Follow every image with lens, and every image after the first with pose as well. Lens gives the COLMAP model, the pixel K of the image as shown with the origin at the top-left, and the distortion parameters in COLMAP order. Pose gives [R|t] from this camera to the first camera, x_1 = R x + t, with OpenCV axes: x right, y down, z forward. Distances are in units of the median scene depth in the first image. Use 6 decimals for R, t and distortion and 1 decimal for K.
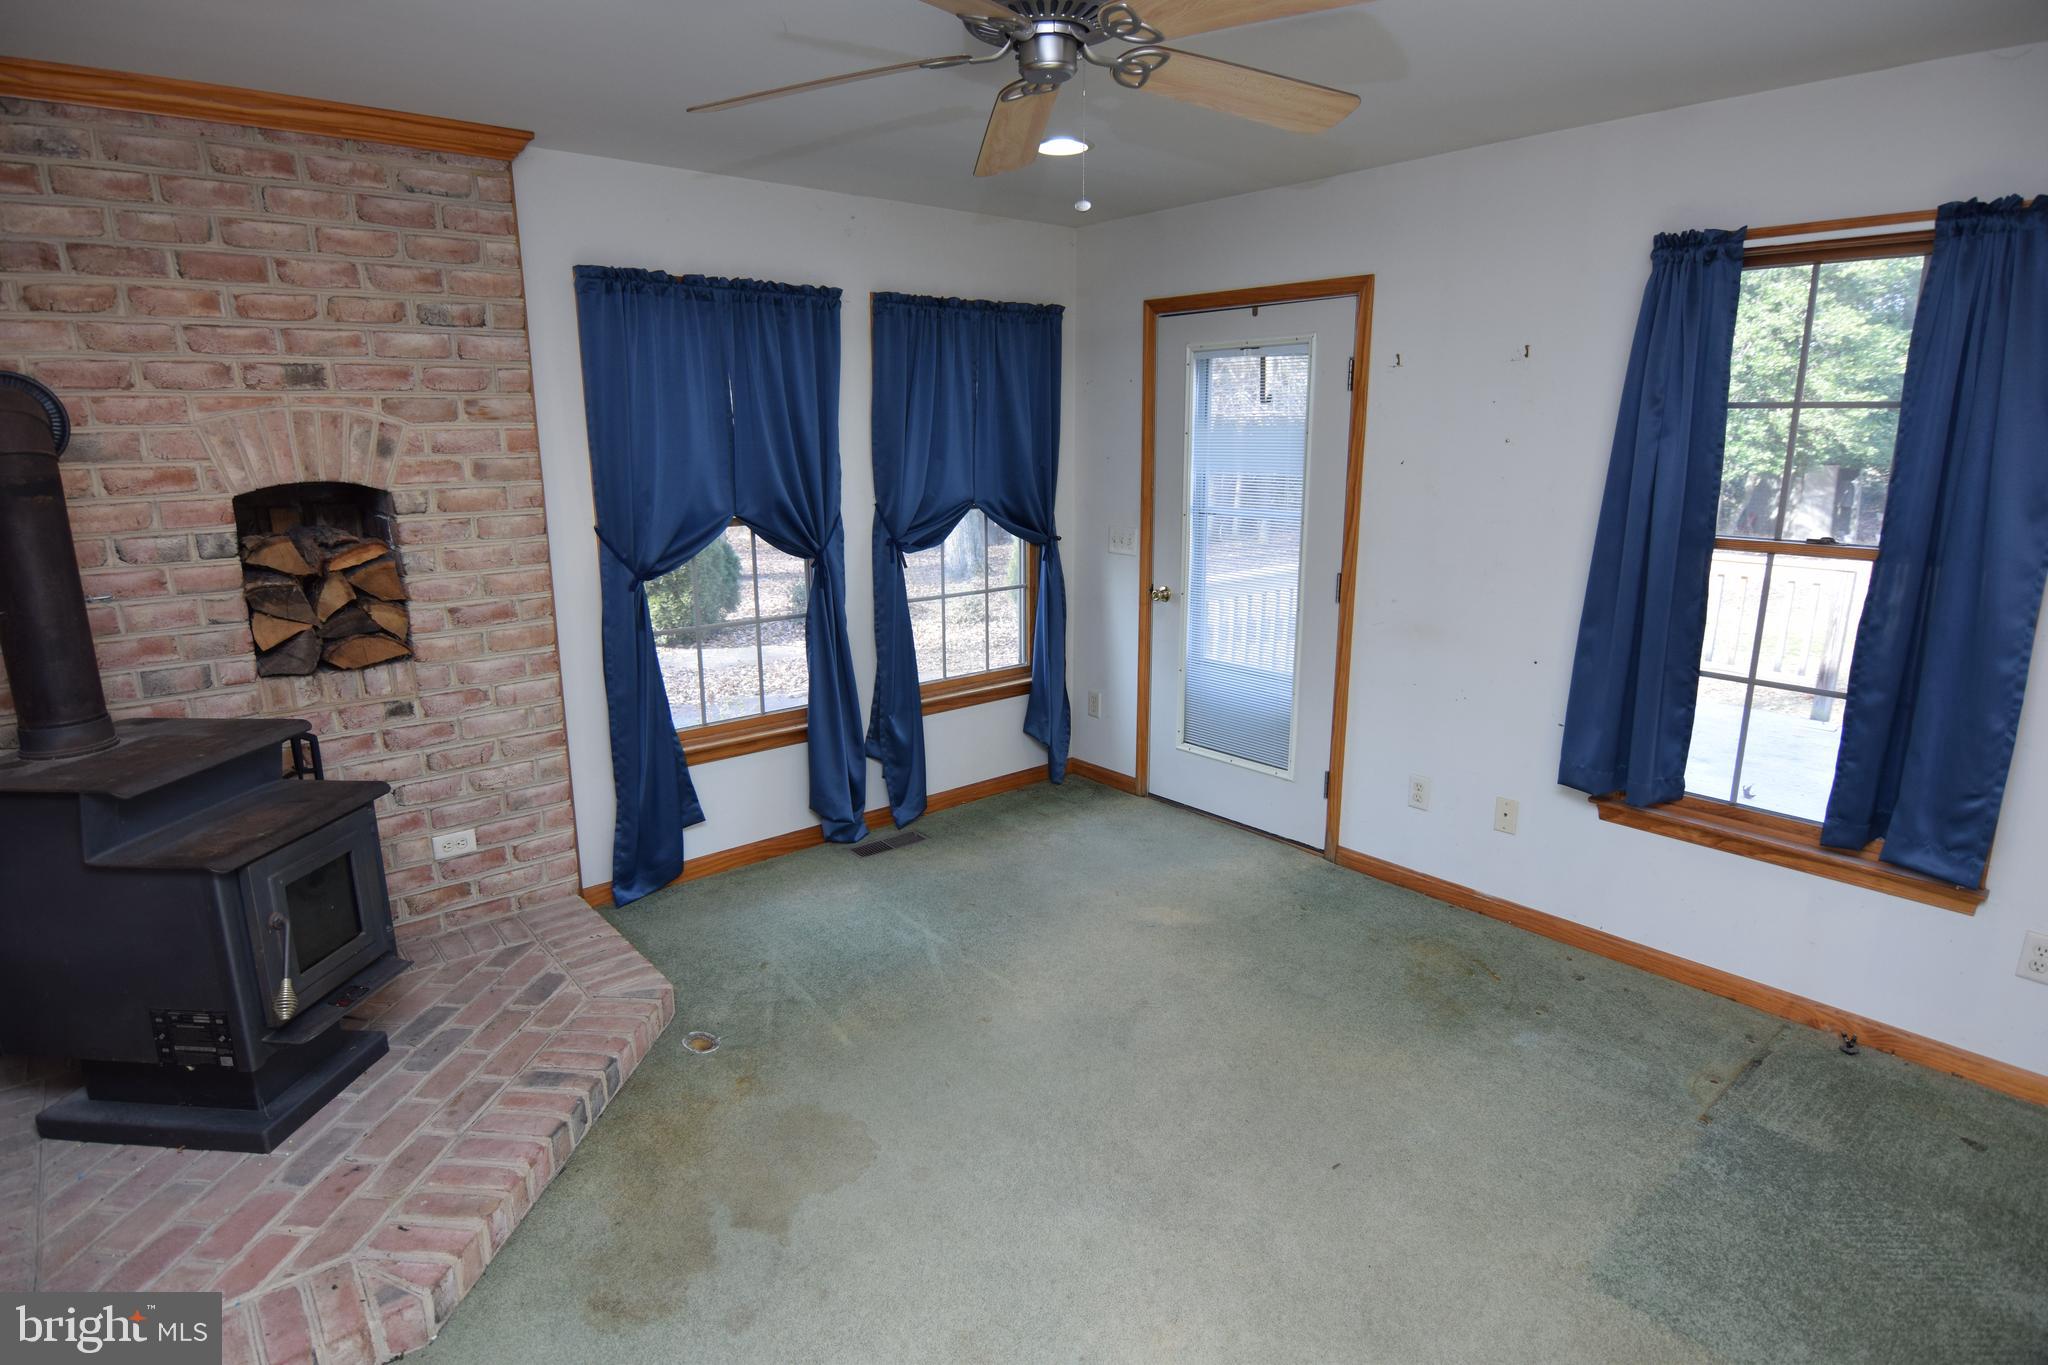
lens RADIAL K [[1087.8, 0, 1019.5], [0, 1087.8, 677.8], [0, 0, 1]] dist [-0.015897, -0.009829]
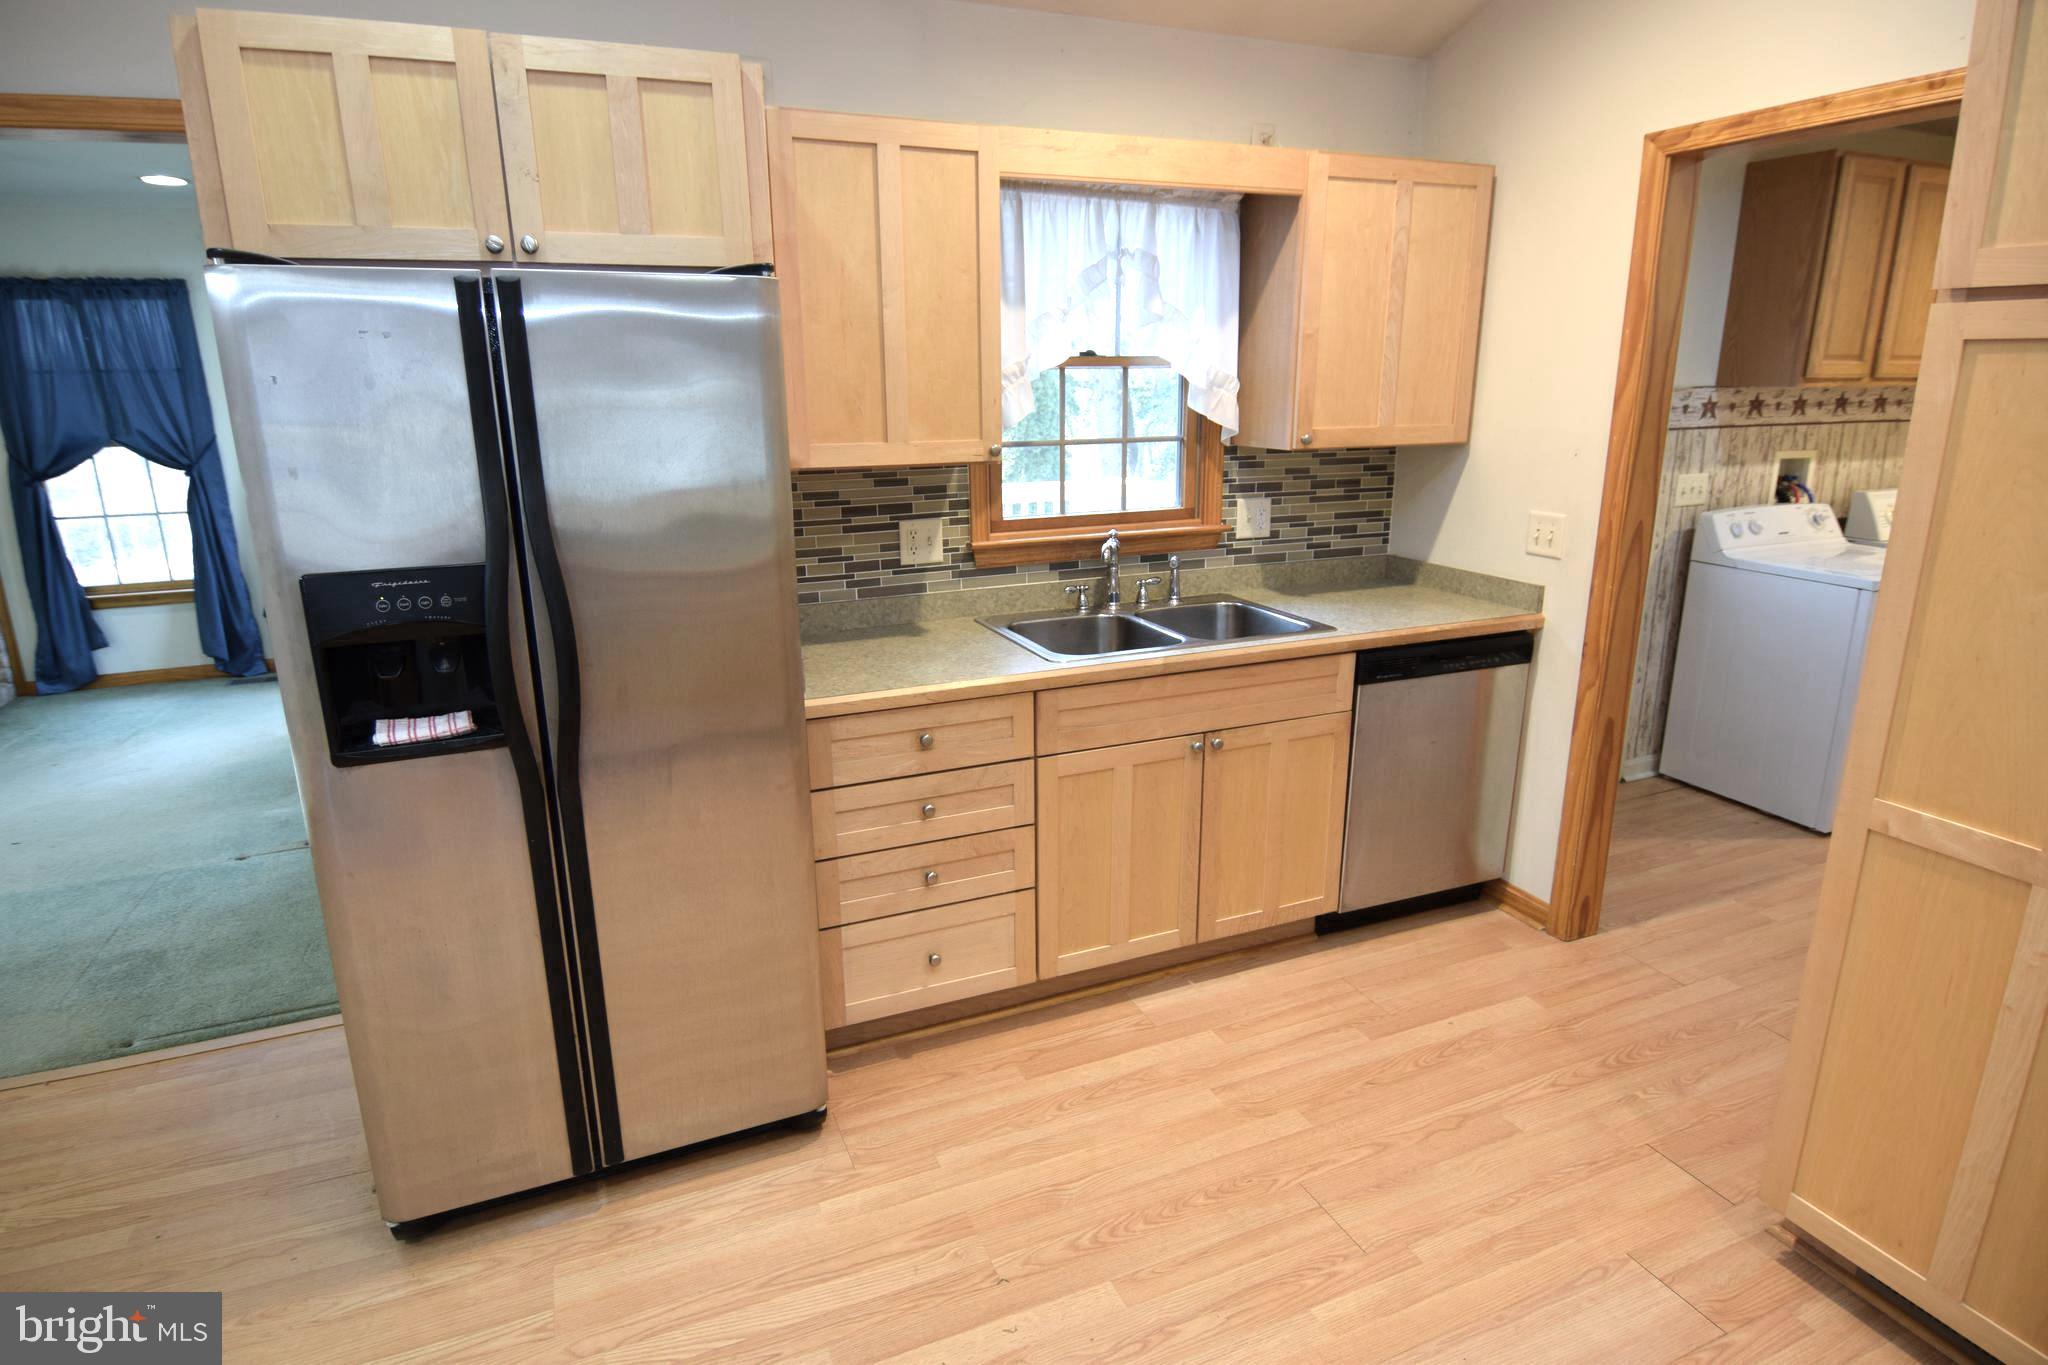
lens RADIAL K [[1087.8, 0, 1017.6], [0, 1087.8, 679.8], [0, 0, 1]] dist [-0.015897, -0.009829]
pose [[0.951457, 0.079703, -0.297281, 1.664229], [-0.065390, 0.996184, 0.057801, 0.013002], [0.300754, -0.035556, 0.953039, -0.015741]]
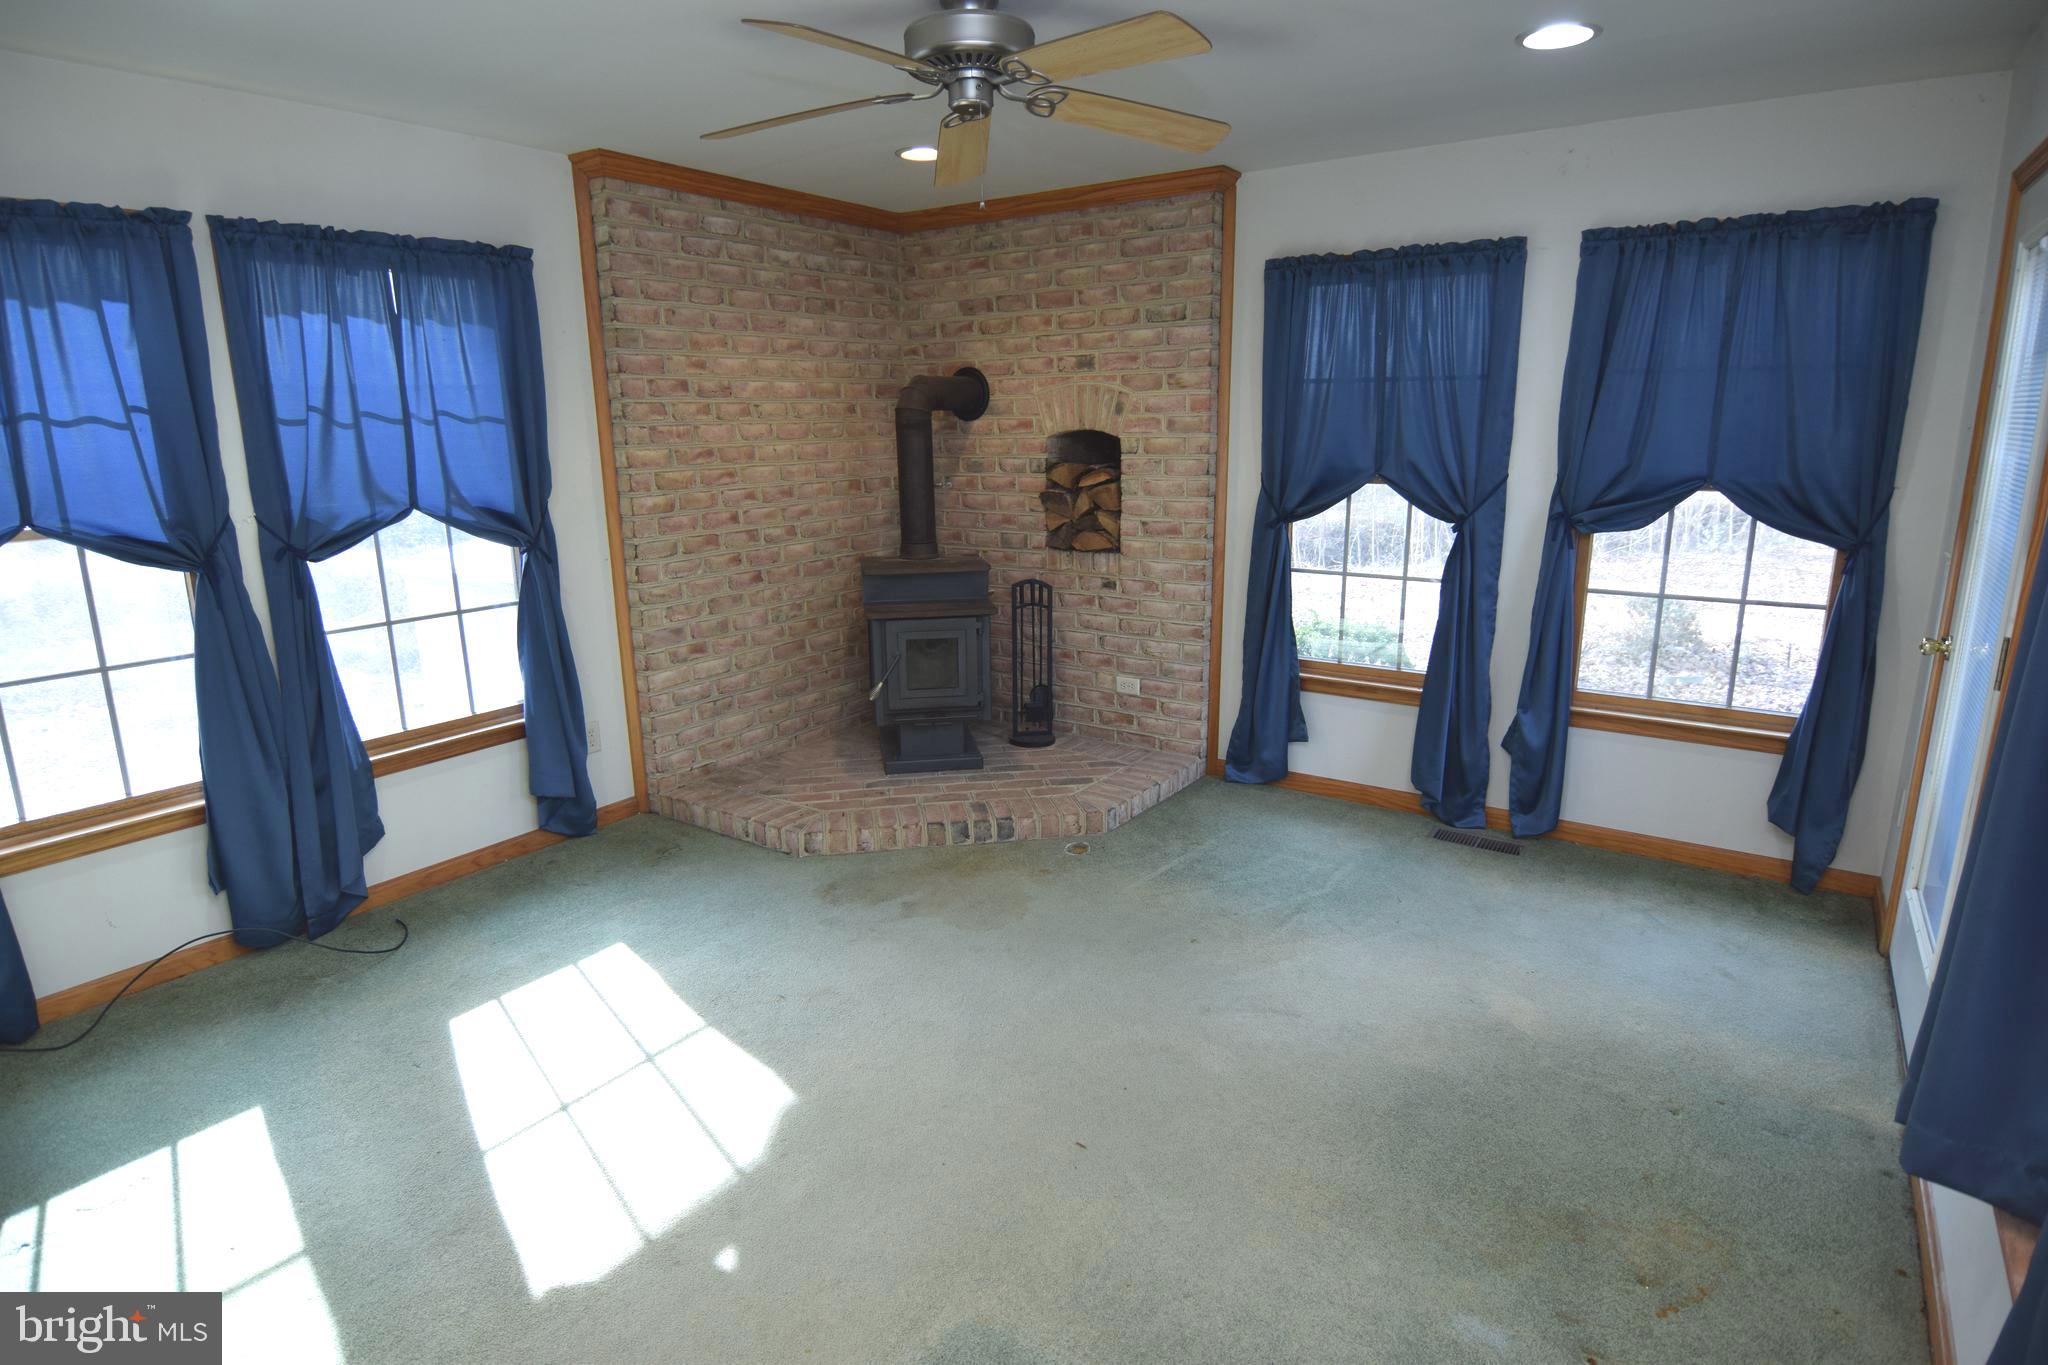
lens RADIAL K [[1087.8, 0, 1012.0], [0, 1087.8, 688.1], [0, 0, 1]] dist [-0.015897, -0.009829]
pose [[0.235303, 0.233398, -0.943482, 0.875474], [-0.205268, 0.960775, 0.186483, -0.088631], [0.949999, 0.149787, 0.273983, 0.492164]]
